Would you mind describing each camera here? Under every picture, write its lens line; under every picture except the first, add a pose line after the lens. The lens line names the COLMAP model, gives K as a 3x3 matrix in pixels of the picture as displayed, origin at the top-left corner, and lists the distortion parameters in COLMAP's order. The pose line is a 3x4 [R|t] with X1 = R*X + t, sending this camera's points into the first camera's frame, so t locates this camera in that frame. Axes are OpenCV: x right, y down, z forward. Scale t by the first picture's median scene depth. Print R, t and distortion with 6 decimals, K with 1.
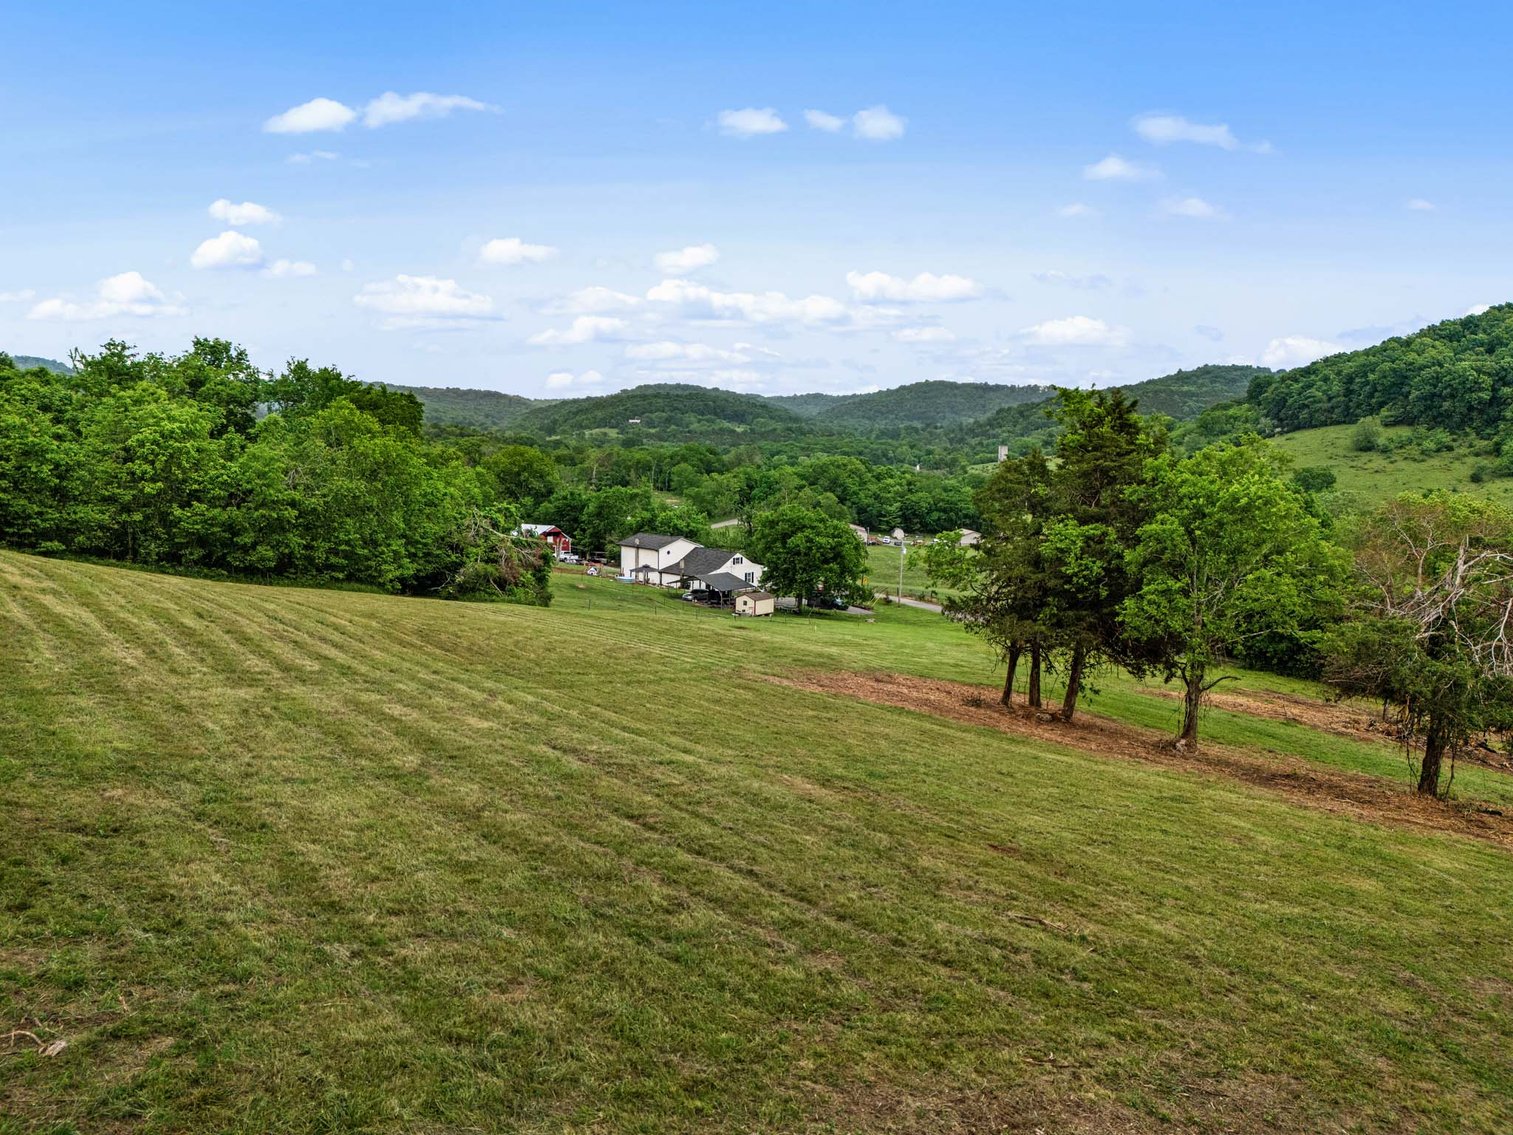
lens RADIAL K [[1105.1, 0, 758.2], [0, 1105.1, 569.3], [0, 0, 1]] dist [0.067145, -0.062823]
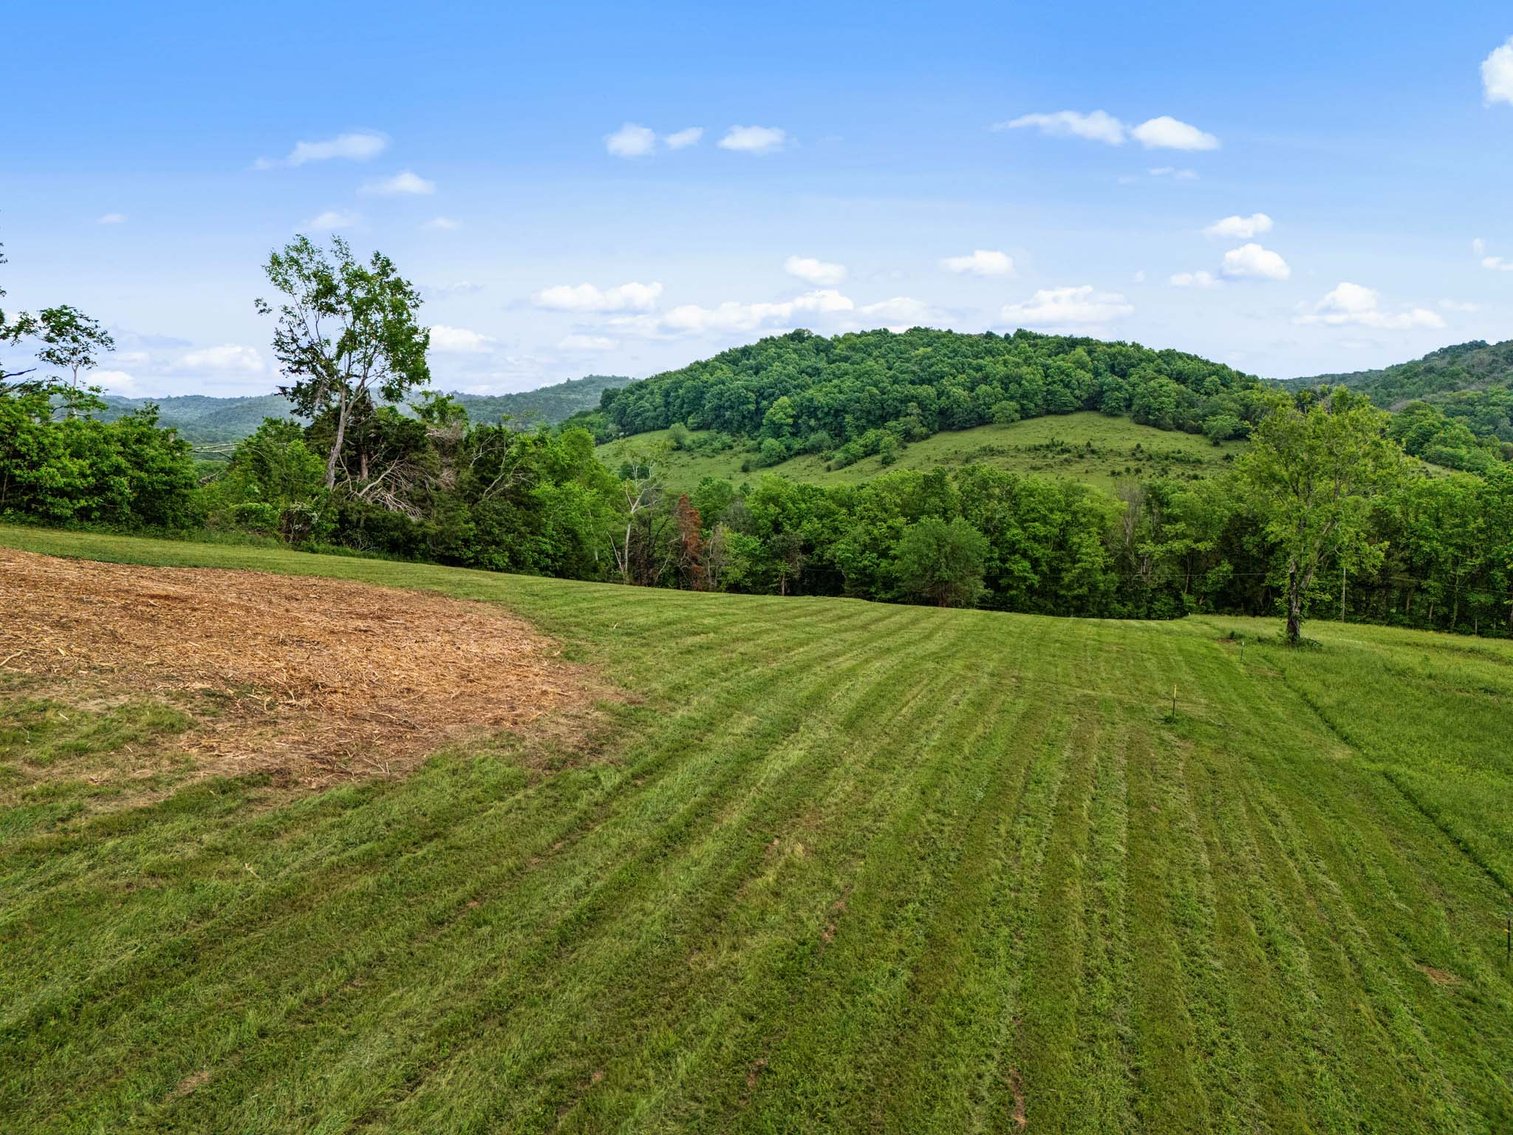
lens RADIAL K [[1105.1, 0, 765.1], [0, 1105.1, 561.3], [0, 0, 1]] dist [0.067145, -0.062823]
pose [[0.869428, -0.068315, 0.489314, 0.004025], [0.073722, 0.997245, 0.008238, 0.022104], [-0.488529, 0.028911, 0.872069, -0.180010]]
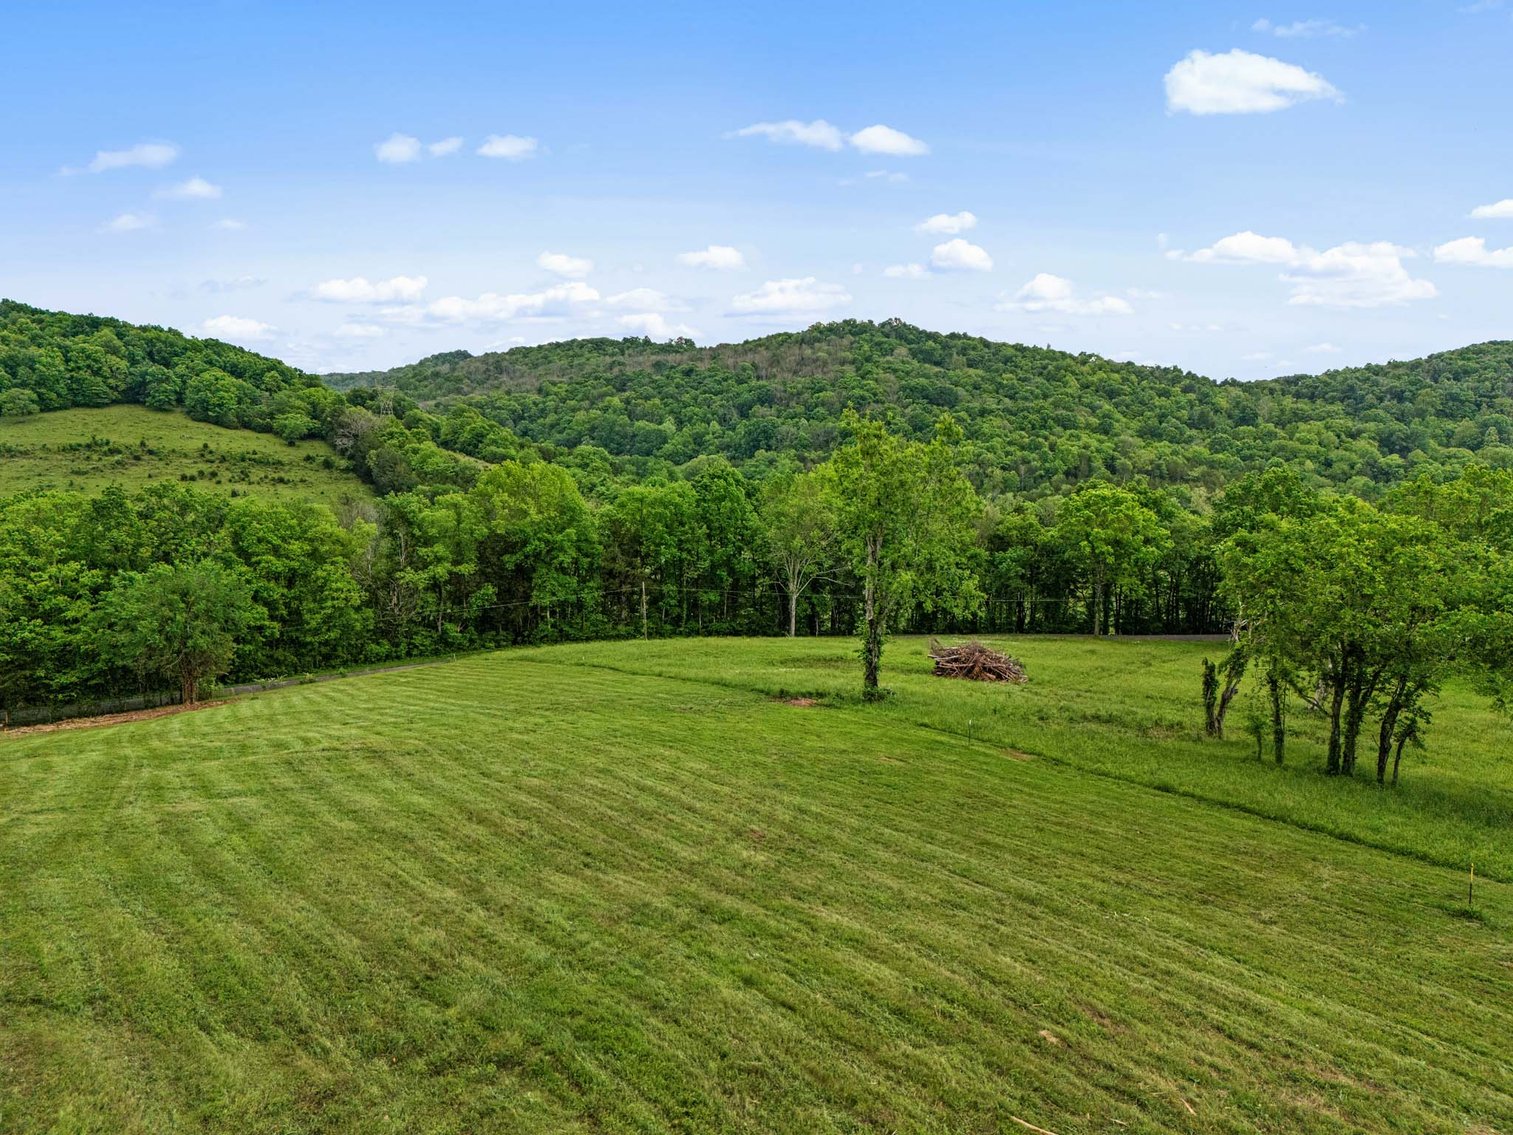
lens RADIAL K [[1105.1, 0, 756.3], [0, 1105.1, 573.2], [0, 0, 1]] dist [0.067145, -0.062823]
pose [[0.217723, -0.133317, 0.966863, 0.008630], [0.120564, 0.986714, 0.108905, 0.005513], [-0.968535, 0.092858, 0.230904, -0.084752]]
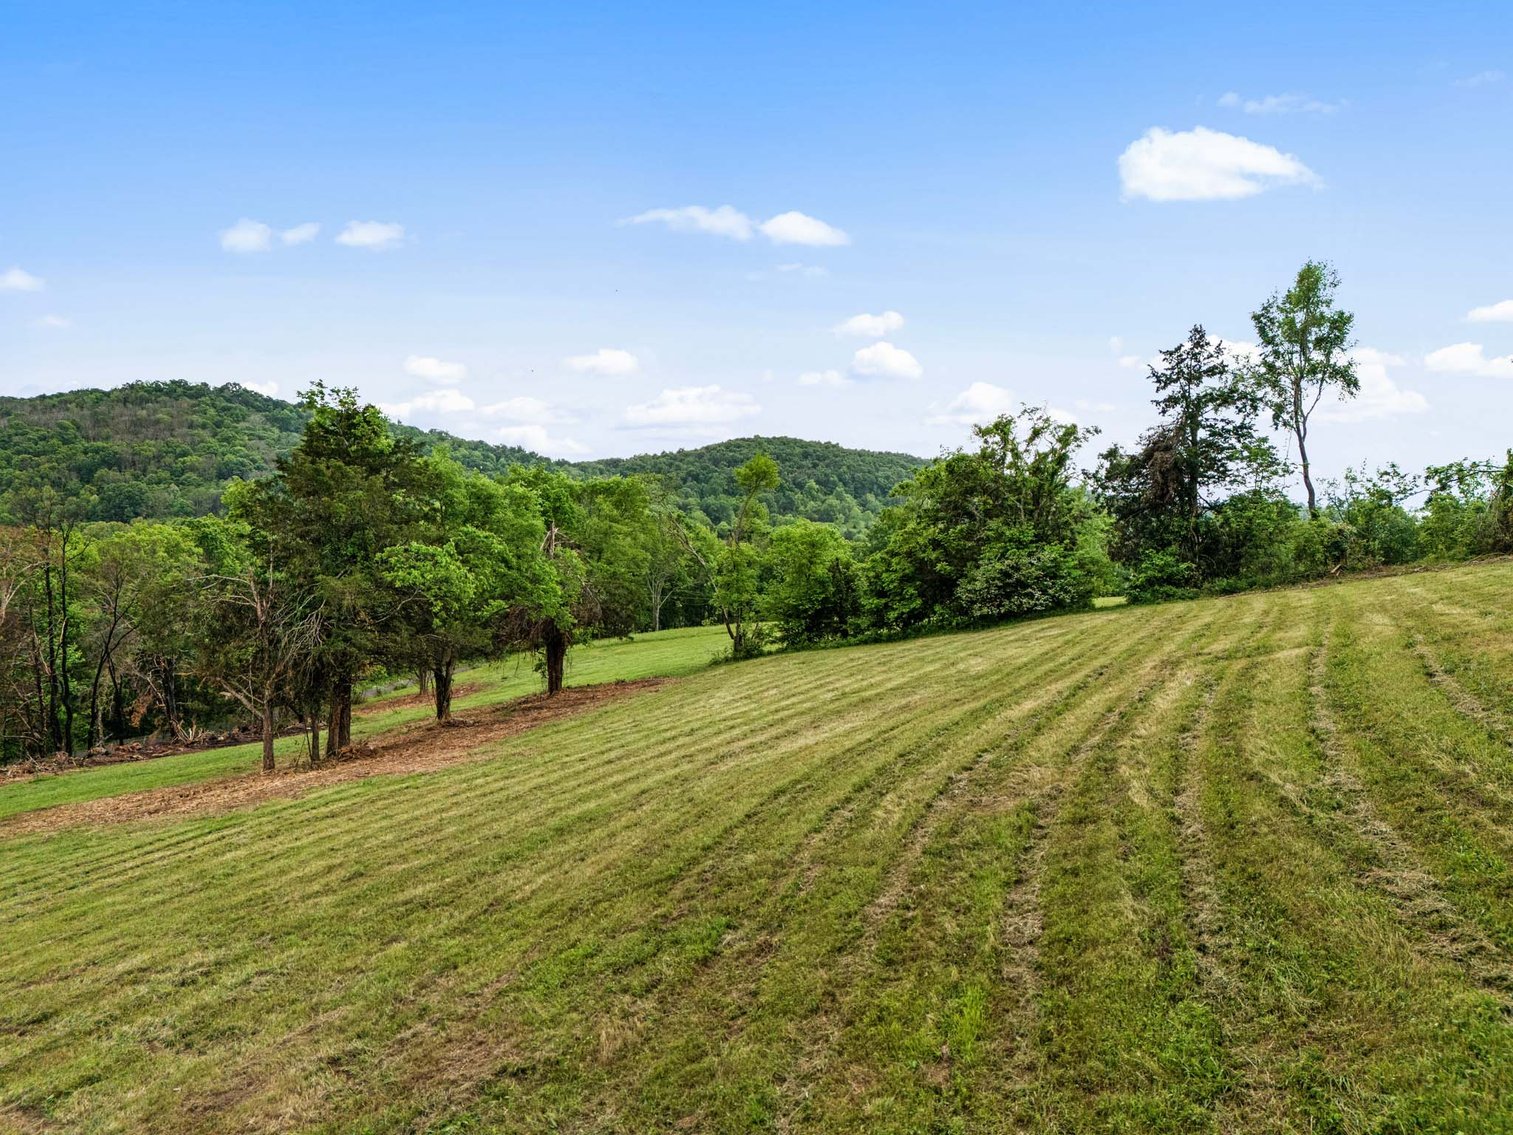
lens RADIAL K [[1105.1, 0, 755.2], [0, 1105.1, 578.2], [0, 0, 1]] dist [0.067145, -0.062823]
pose [[-0.414824, -0.070500, 0.907166, -0.104490], [0.099514, 0.987498, 0.122248, -0.017017], [-0.904443, 0.140987, -0.402622, 0.133680]]
